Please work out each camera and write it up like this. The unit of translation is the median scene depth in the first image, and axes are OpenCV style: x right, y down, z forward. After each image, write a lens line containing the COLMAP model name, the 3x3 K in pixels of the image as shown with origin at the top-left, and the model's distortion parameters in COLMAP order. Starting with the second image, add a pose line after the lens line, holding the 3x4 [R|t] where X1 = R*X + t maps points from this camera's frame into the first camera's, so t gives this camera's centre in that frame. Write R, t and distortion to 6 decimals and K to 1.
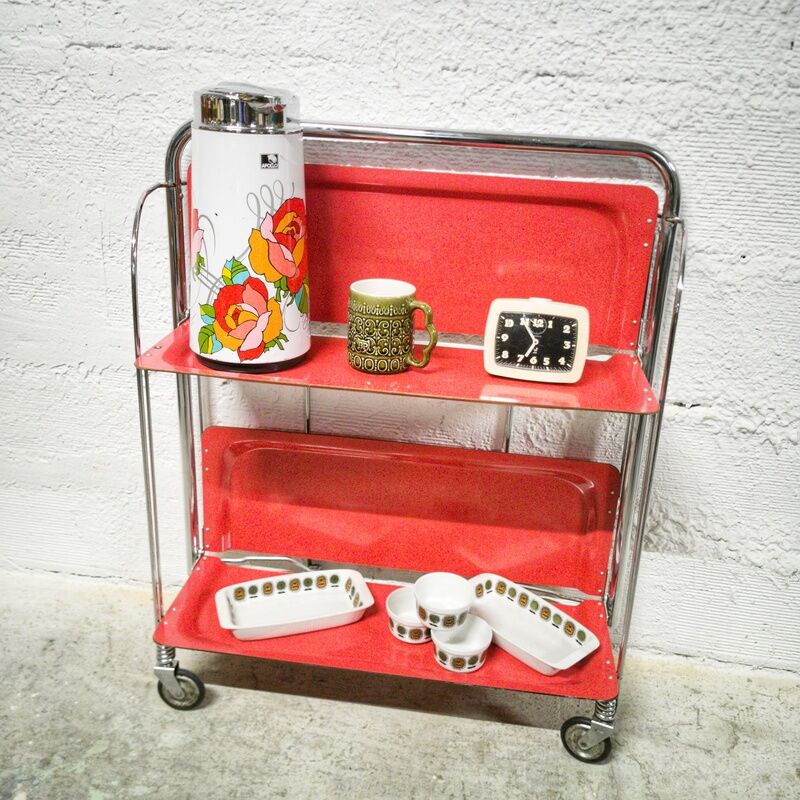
lens RADIAL K [[850.2, 0, 400.9], [0, 850.2, 384.0], [0, 0, 1]] dist [0.102482, -0.205825]
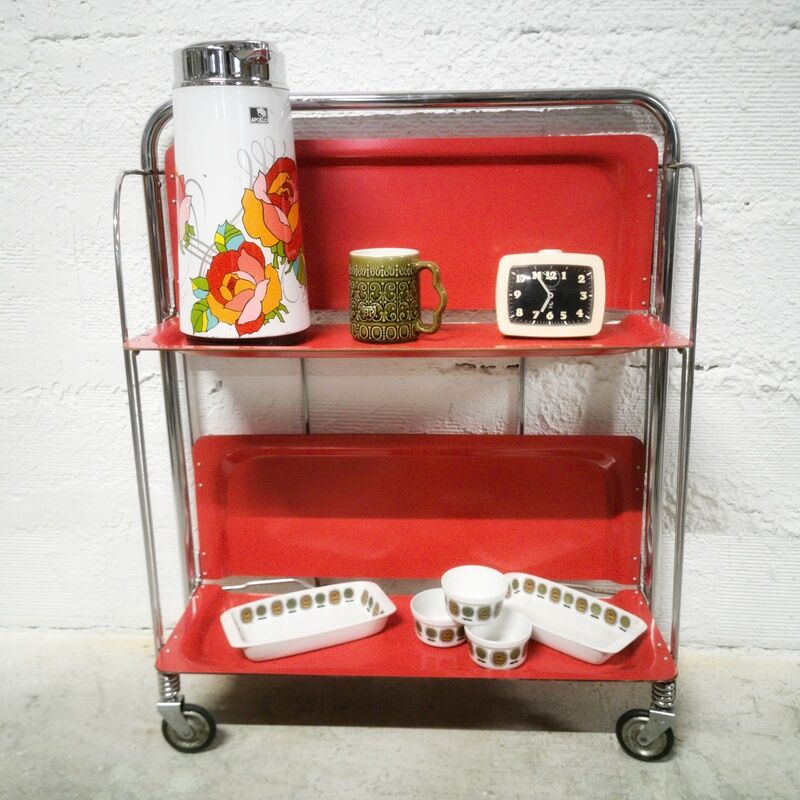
lens RADIAL K [[849.1, 0, 402.7], [0, 849.1, 389.5], [0, 0, 1]] dist [0.103972, -0.214376]
pose [[0.995055, -0.079895, 0.059015, -0.064706], [0.085919, 0.990453, -0.107797, 0.132464], [-0.049839, 0.112335, 0.992420, 0.076058]]
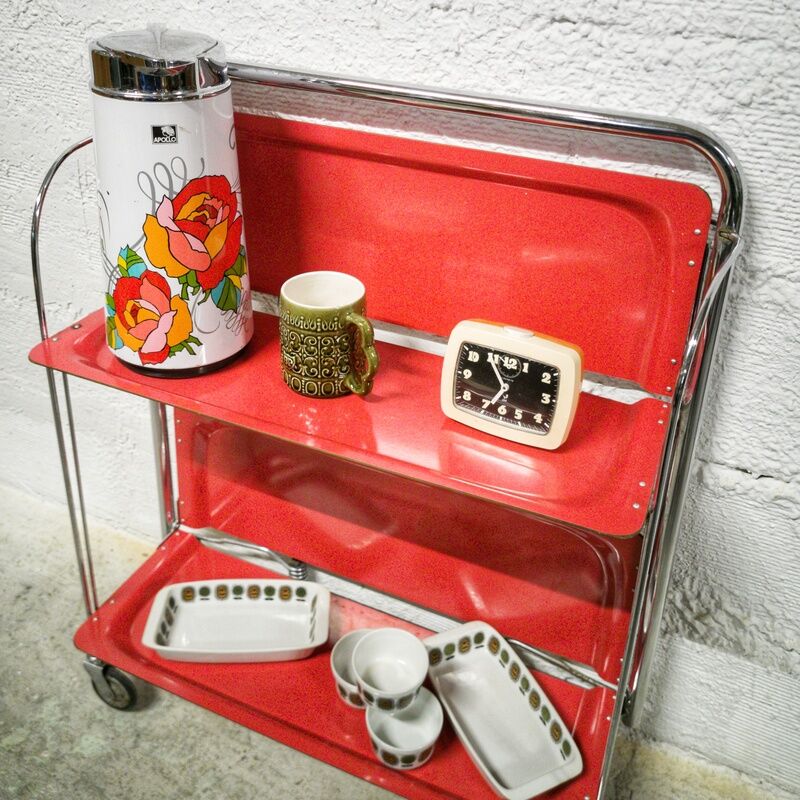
lens RADIAL K [[851.5, 0, 400.6], [0, 851.5, 268.3], [0, 0, 1]] dist [0.076165, -0.140965]
pose [[0.958391, 0.105710, -0.265163, 0.239280], [-0.091936, 0.993715, 0.063867, -0.177917], [0.270248, -0.036832, 0.962086, 0.249259]]
